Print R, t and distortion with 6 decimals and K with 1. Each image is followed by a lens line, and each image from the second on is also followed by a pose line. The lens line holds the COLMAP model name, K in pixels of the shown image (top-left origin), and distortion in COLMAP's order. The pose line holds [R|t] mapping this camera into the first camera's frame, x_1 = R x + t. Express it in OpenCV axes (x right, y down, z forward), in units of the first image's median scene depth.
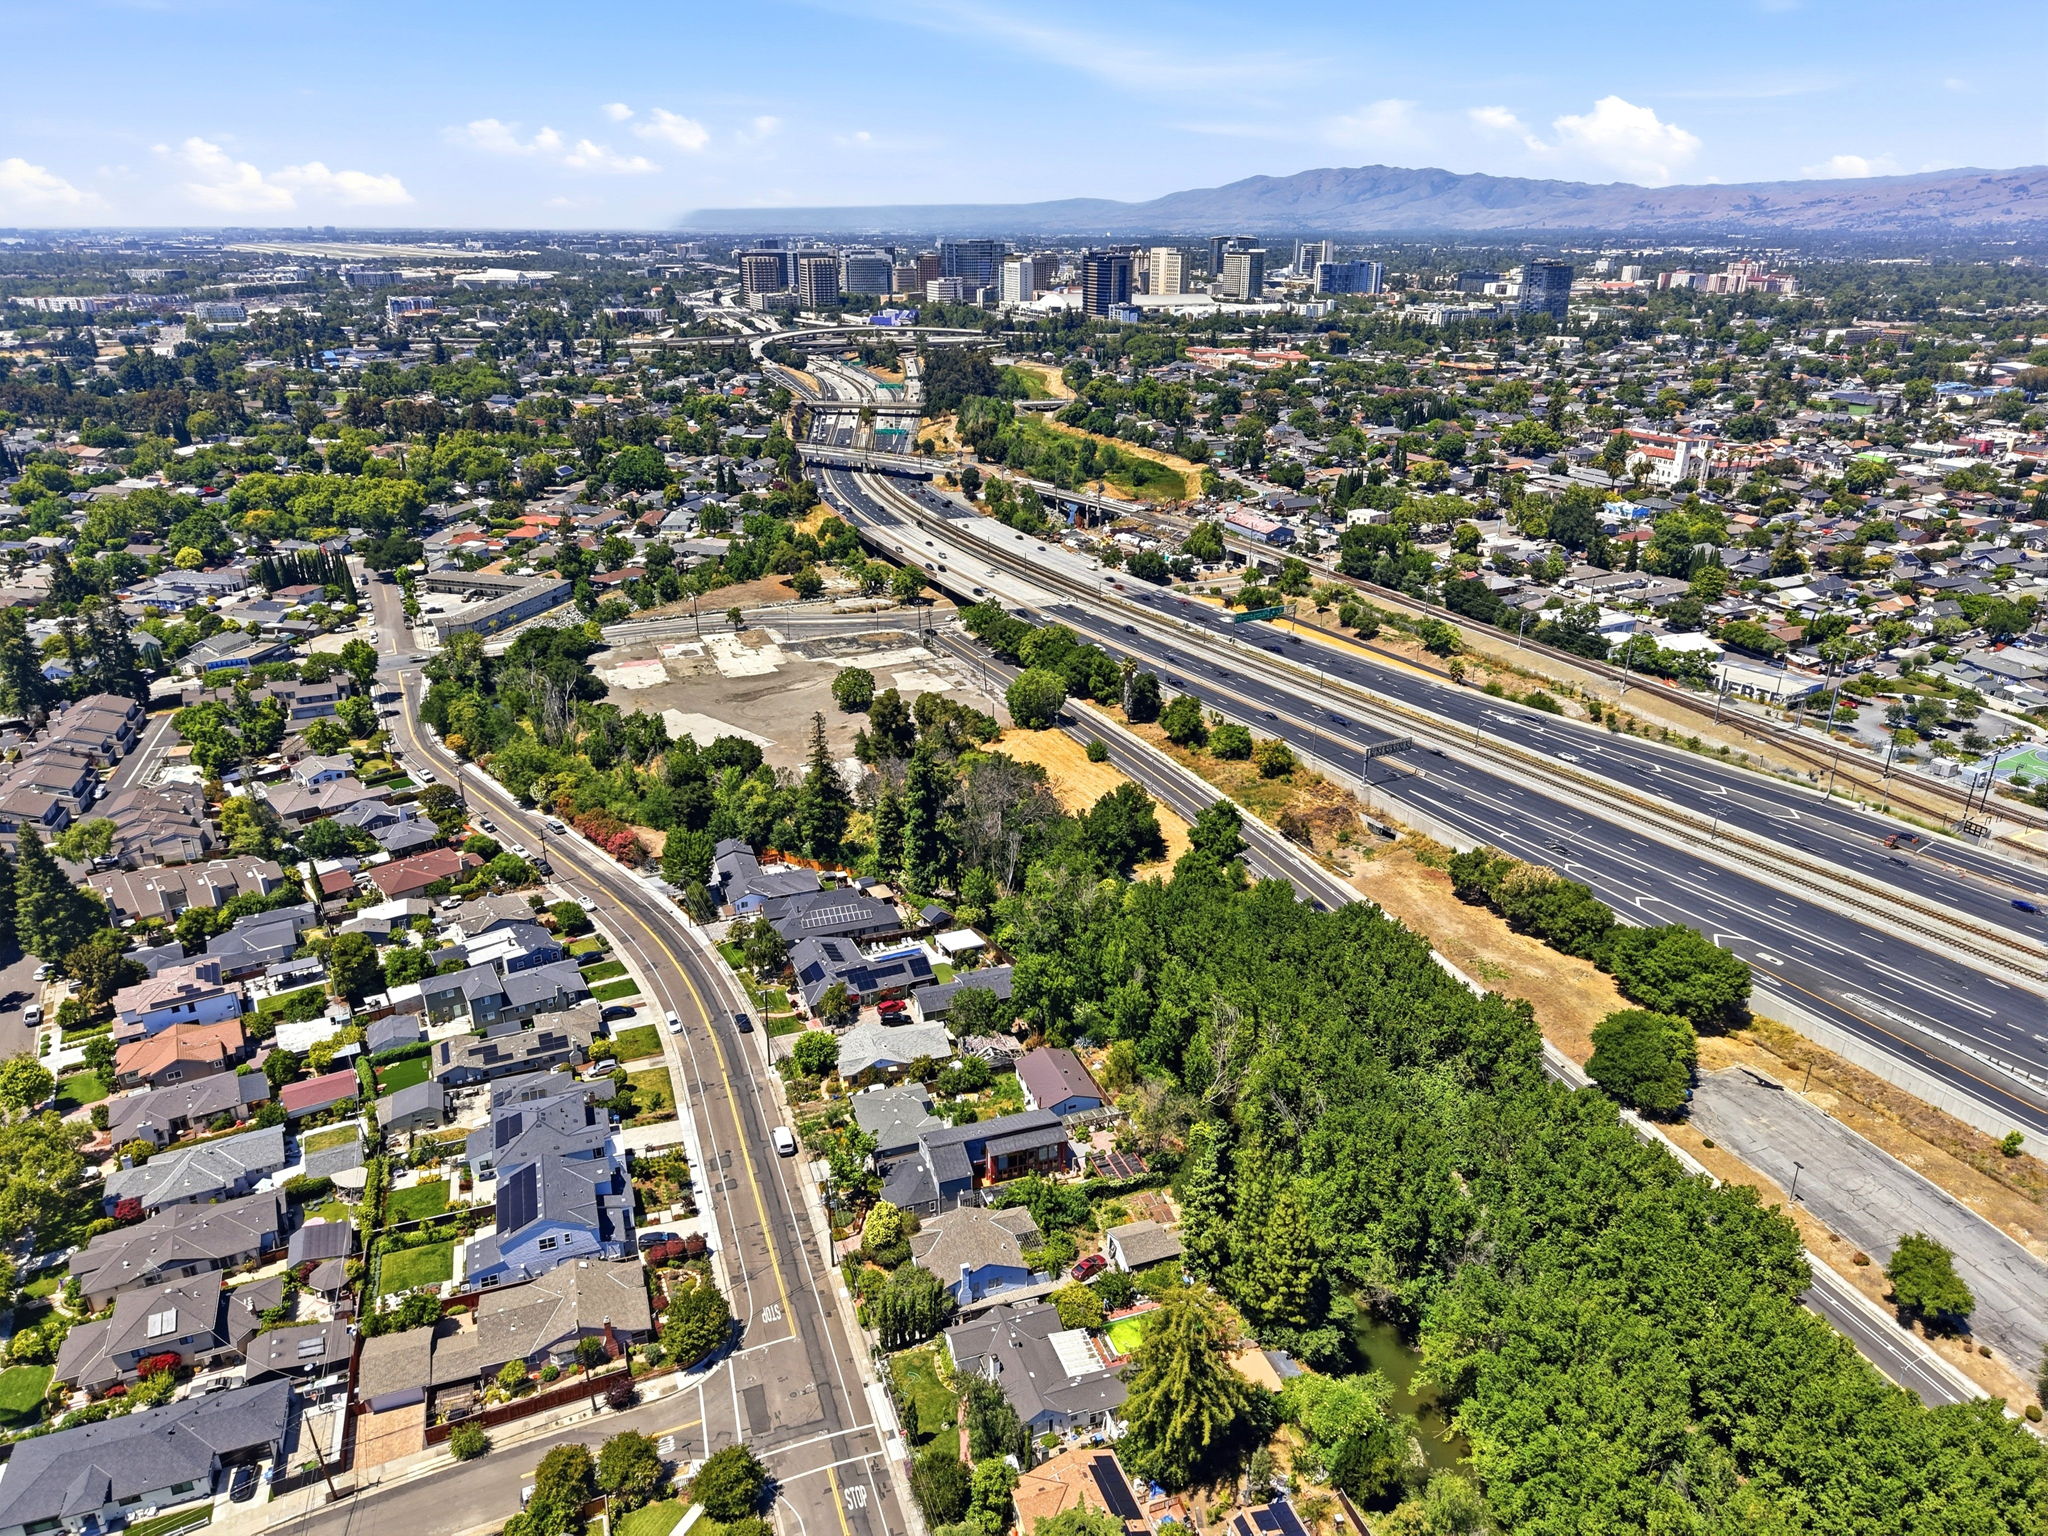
lens RADIAL K [[1367.0, 0, 1020.6], [0, 1367.0, 768.3], [0, 0, 1]] dist [0.031679, -0.034409]
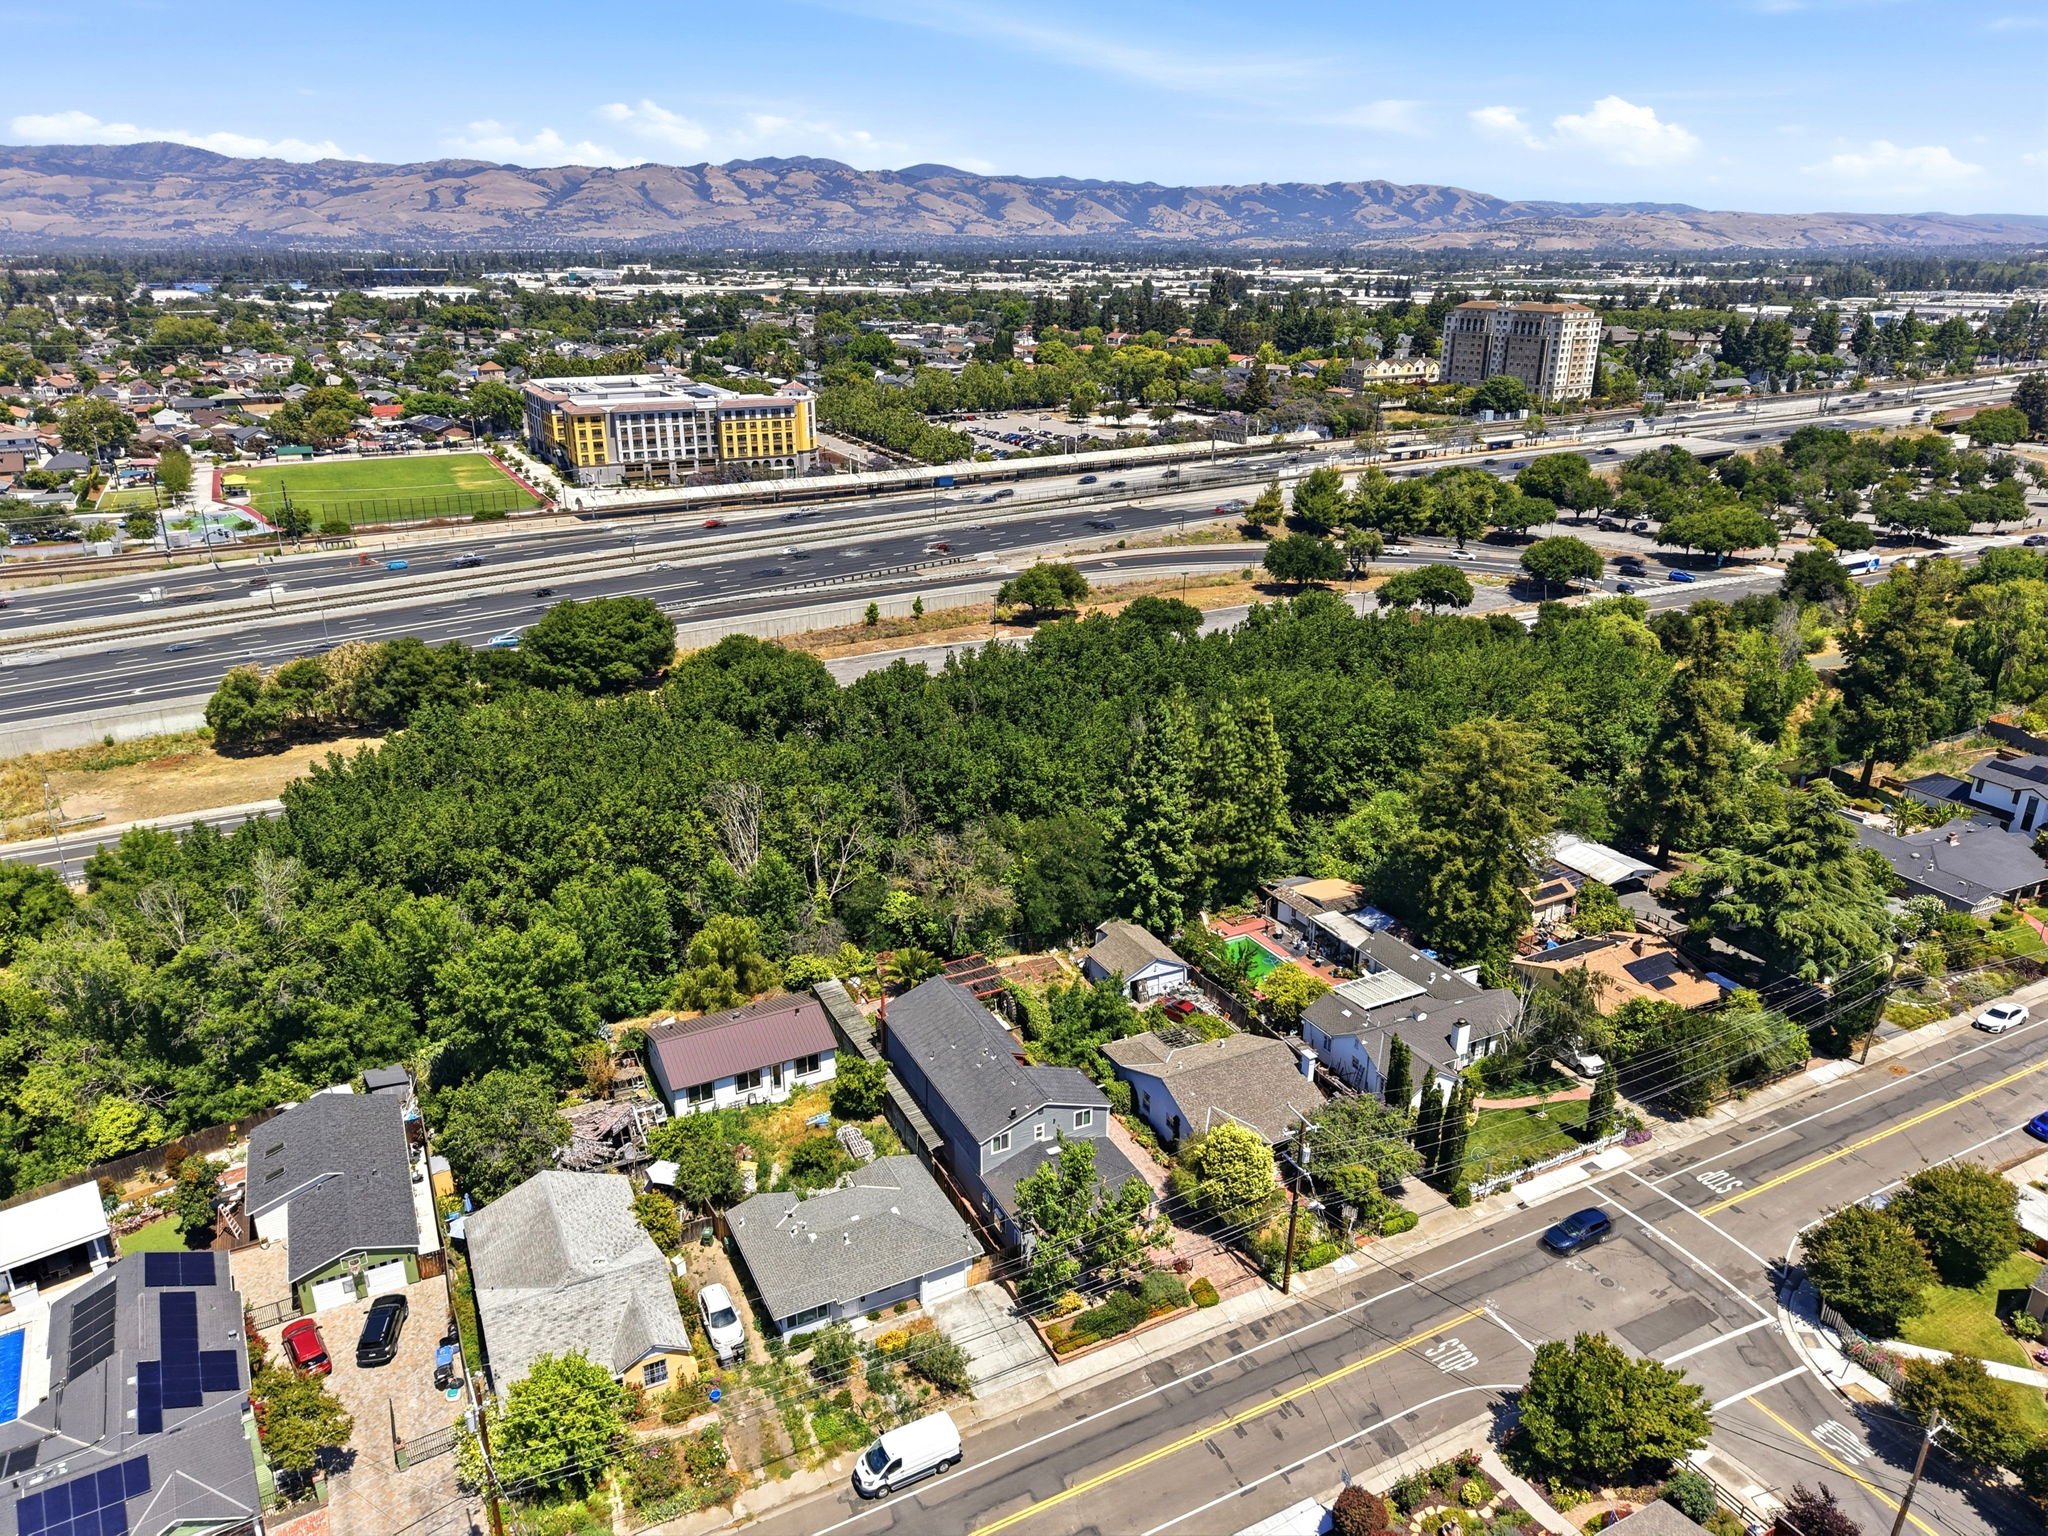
lens RADIAL K [[1367.0, 0, 1020.6], [0, 1367.0, 768.3], [0, 0, 1]] dist [0.031679, -0.034409]
pose [[-0.132123, -0.356439, 0.924929, -0.355628], [0.364097, 0.850430, 0.379740, -0.018124], [-0.921942, 0.386937, 0.017417, 0.687972]]
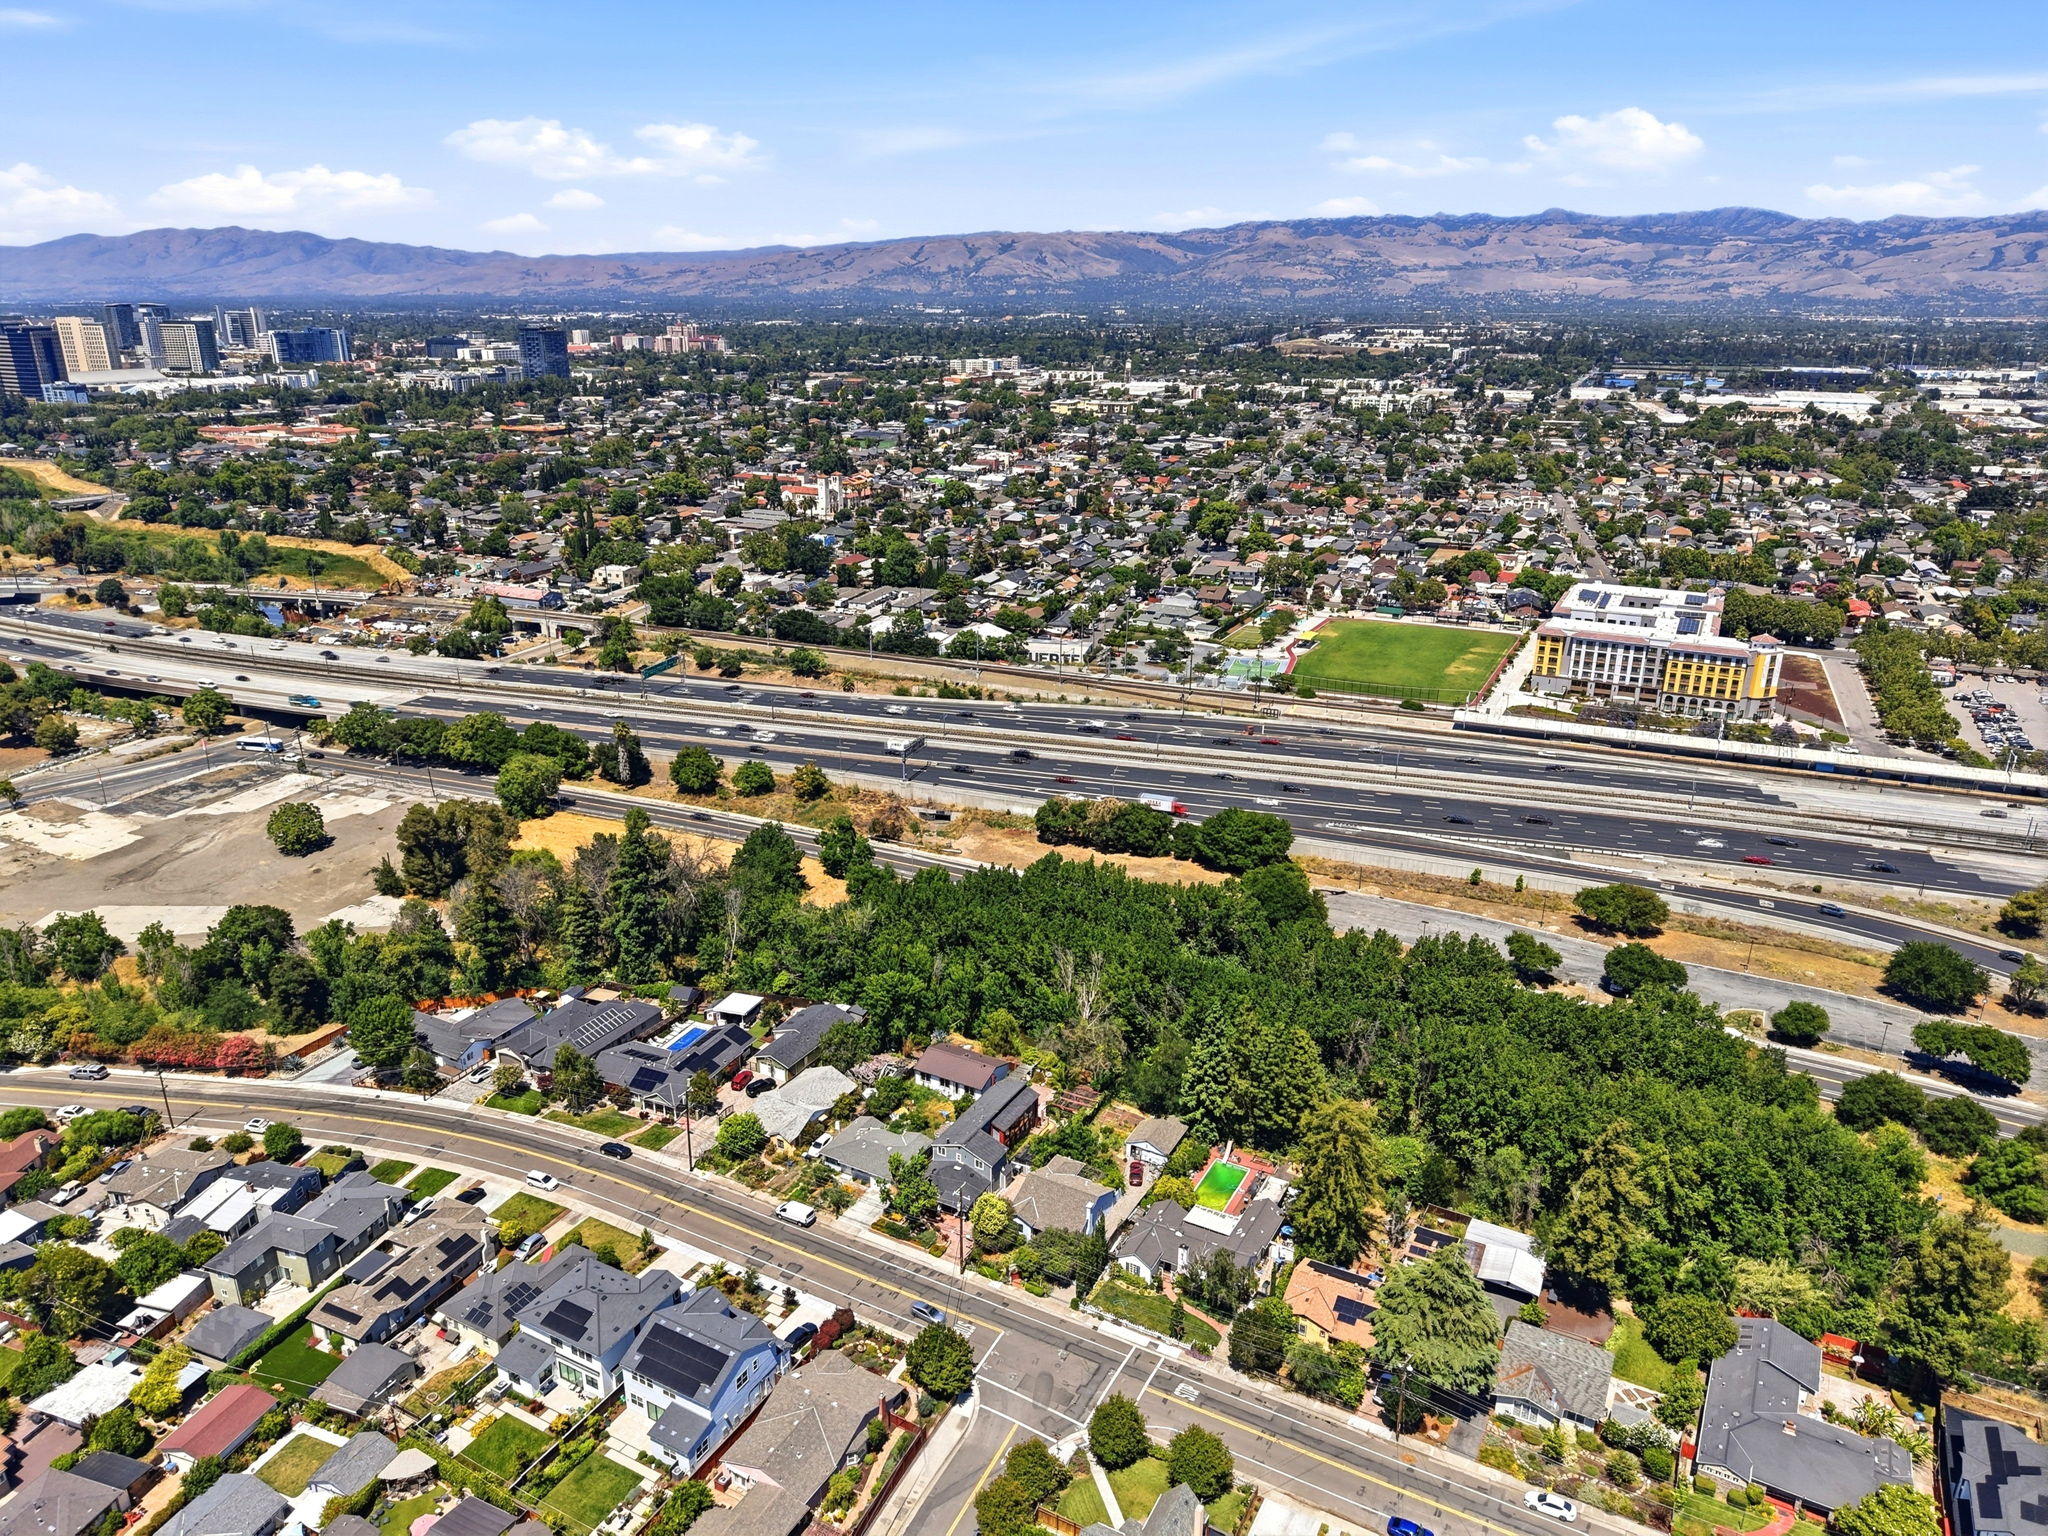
lens RADIAL K [[1367.0, 0, 1020.6], [0, 1367.0, 768.3], [0, 0, 1]] dist [0.031679, -0.034409]
pose [[0.745408, -0.219218, 0.629532, -0.465119], [0.245615, 0.968259, 0.046345, -0.034193], [-0.619710, 0.120077, 0.775591, 0.075339]]
